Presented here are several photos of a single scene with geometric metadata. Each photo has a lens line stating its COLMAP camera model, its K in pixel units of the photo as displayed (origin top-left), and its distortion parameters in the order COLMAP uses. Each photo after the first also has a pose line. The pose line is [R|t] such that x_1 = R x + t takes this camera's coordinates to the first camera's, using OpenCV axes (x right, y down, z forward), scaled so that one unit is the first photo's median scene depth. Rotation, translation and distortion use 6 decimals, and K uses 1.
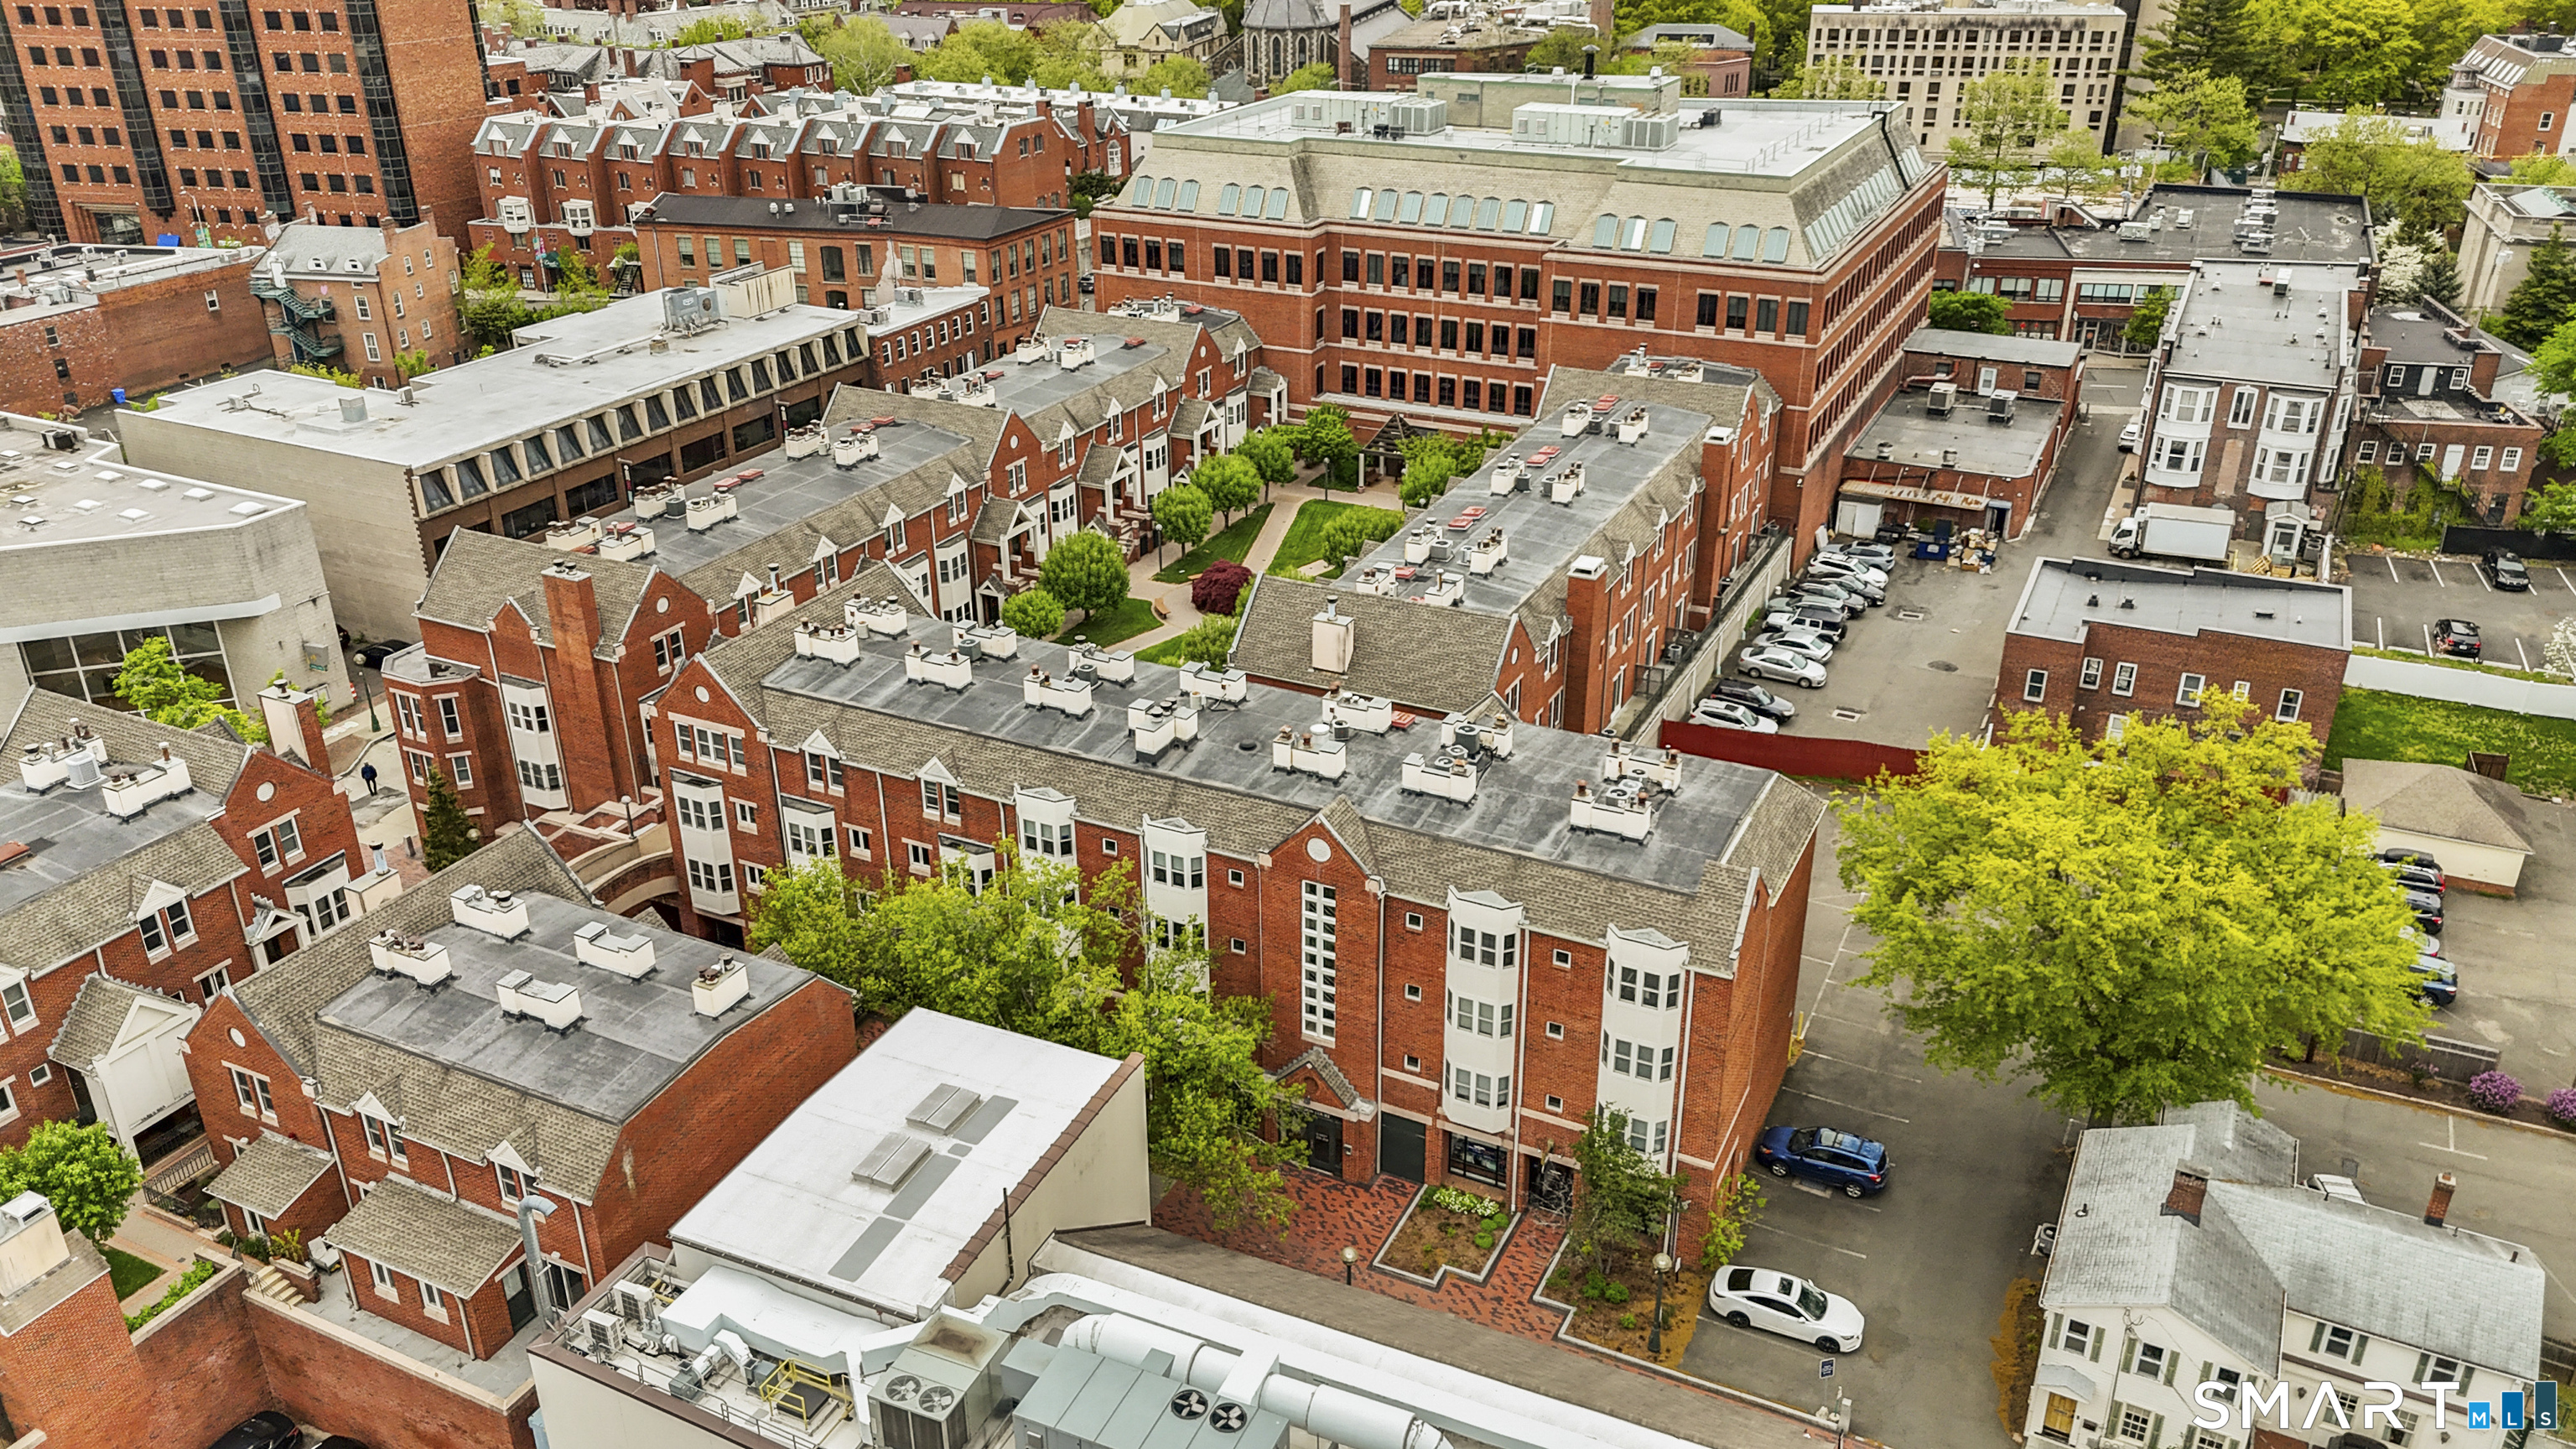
lens RADIAL K [[1929.6, 0, 1271.6], [0, 1929.6, 731.0], [0, 0, 1]] dist [0.063538, -0.045670]
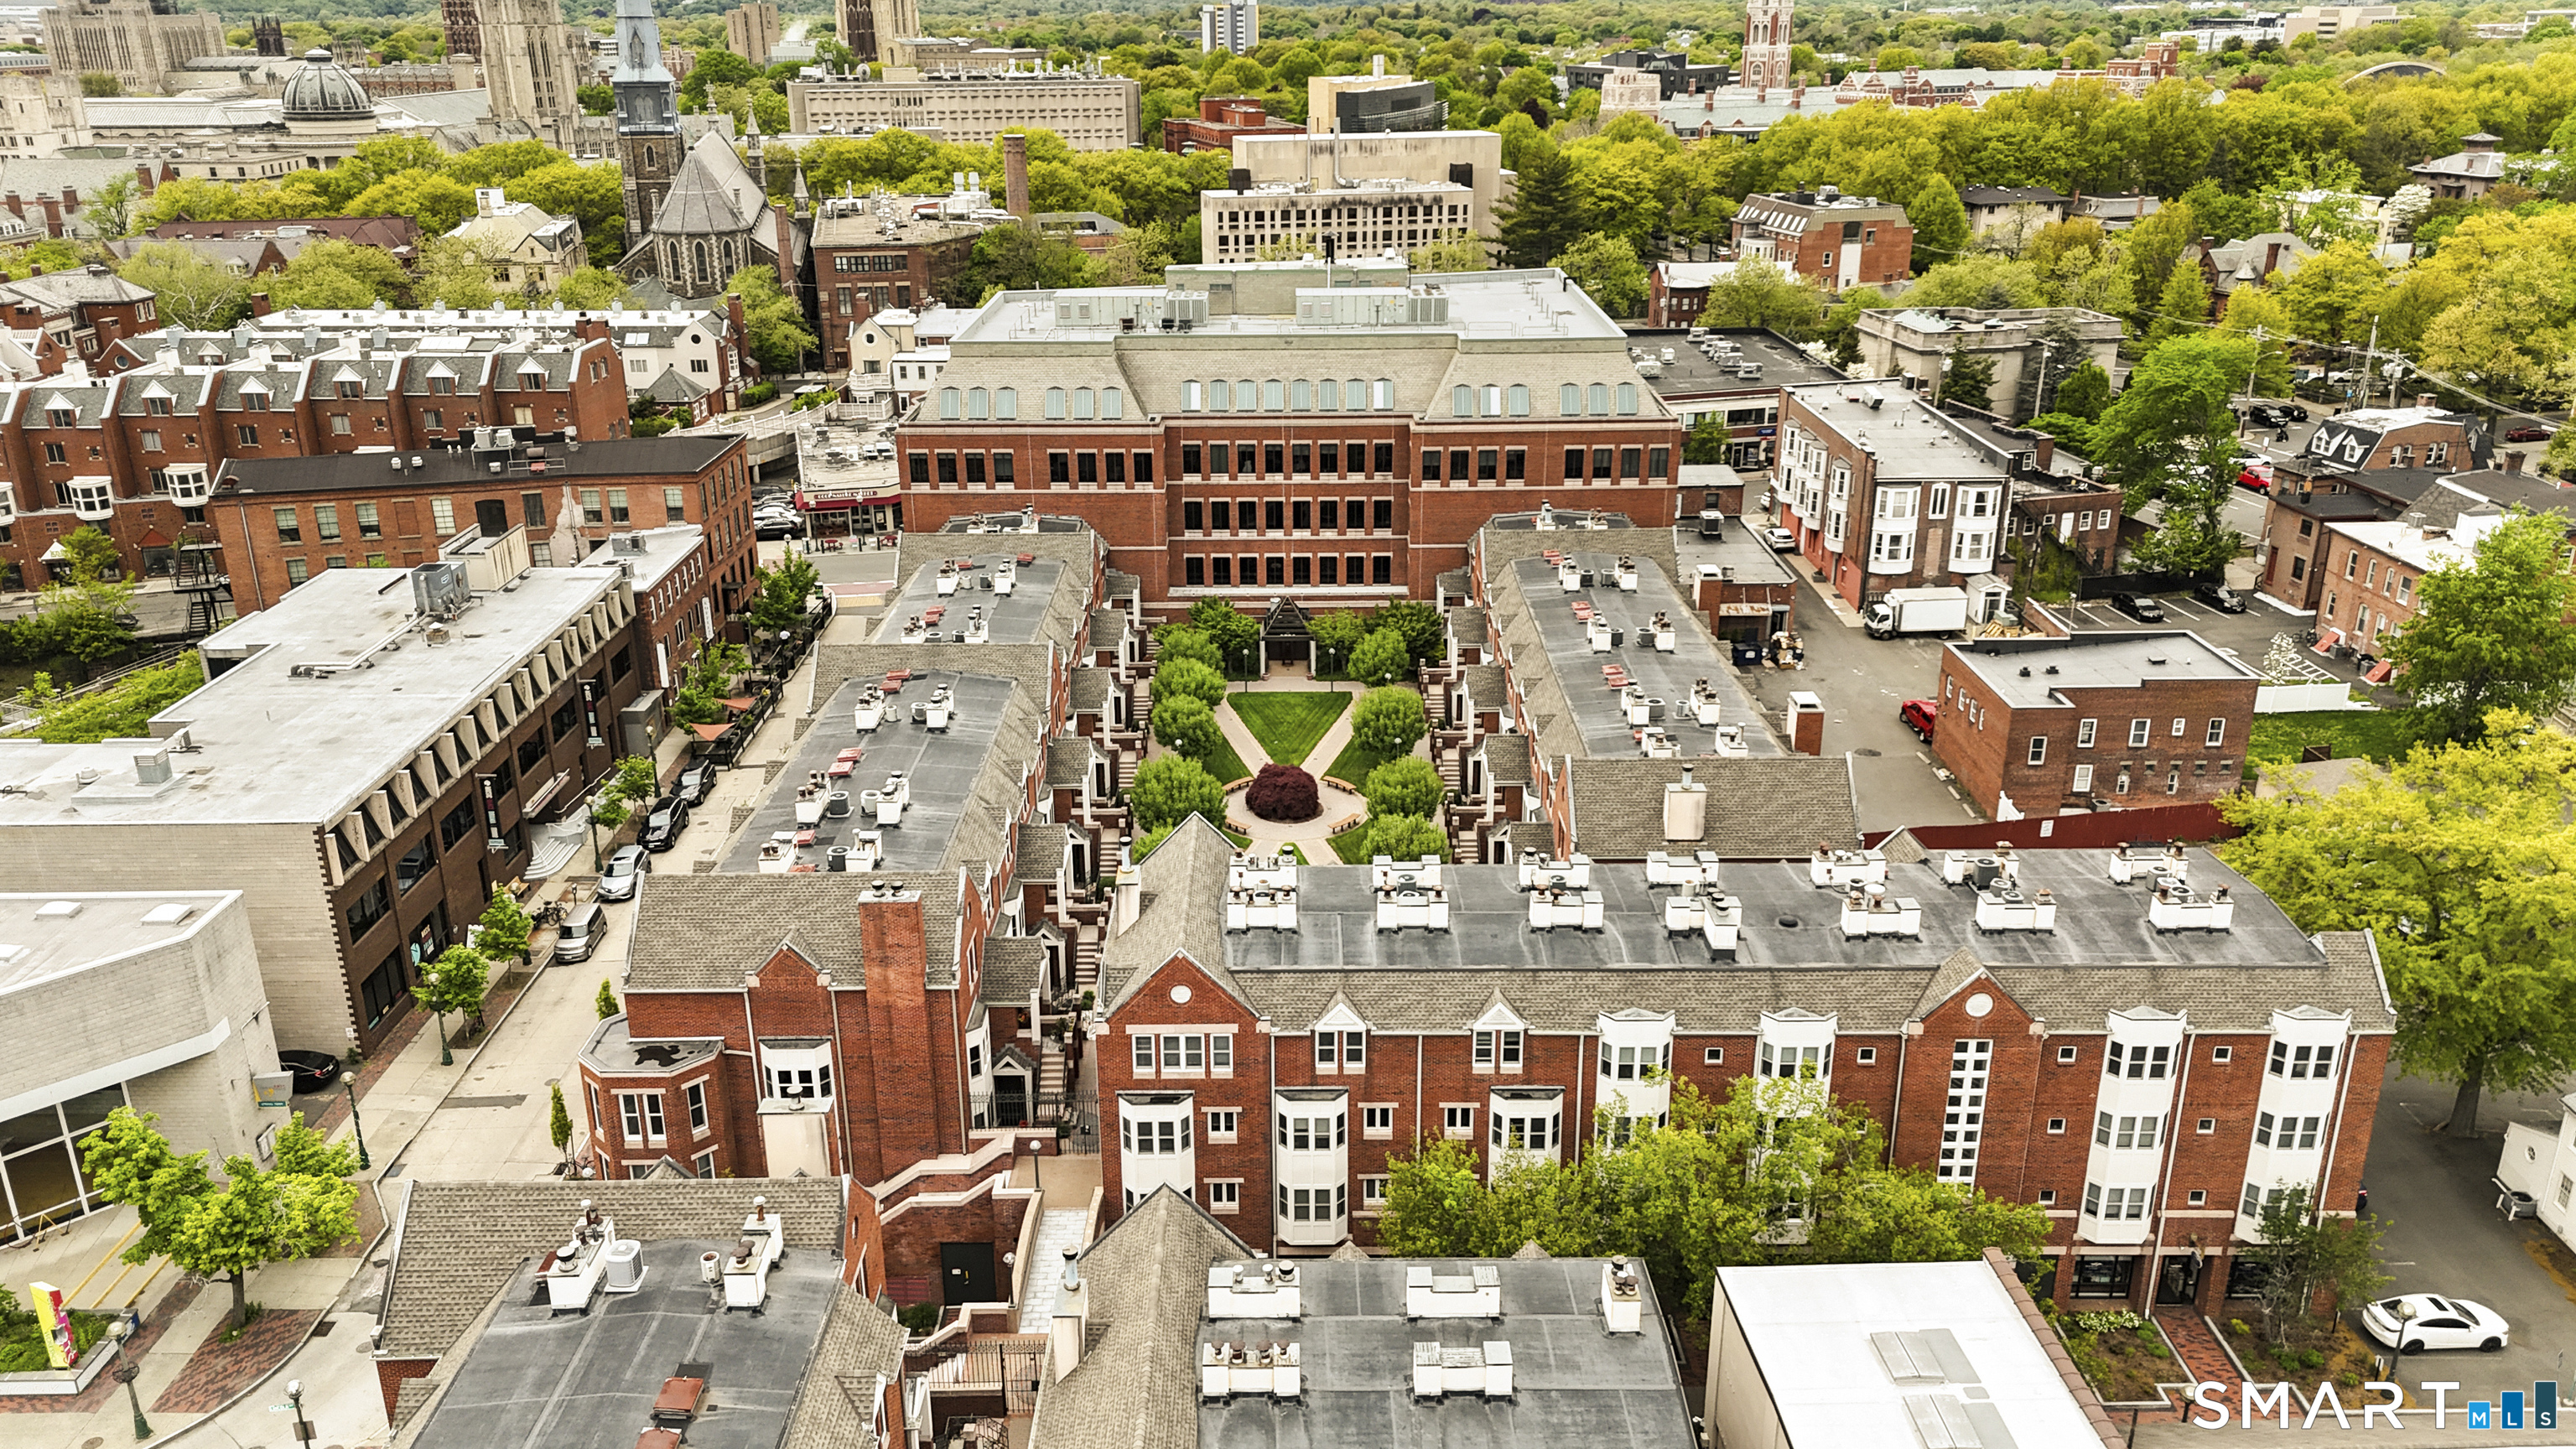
lens RADIAL K [[1929.6, 0, 1283.7], [0, 1929.6, 721.6], [0, 0, 1]] dist [0.063538, -0.045670]
pose [[0.894084, -0.156565, 0.419644, -0.366903], [0.194479, 0.979690, -0.048841, -0.054045], [-0.403474, 0.125280, 0.906374, 0.111496]]
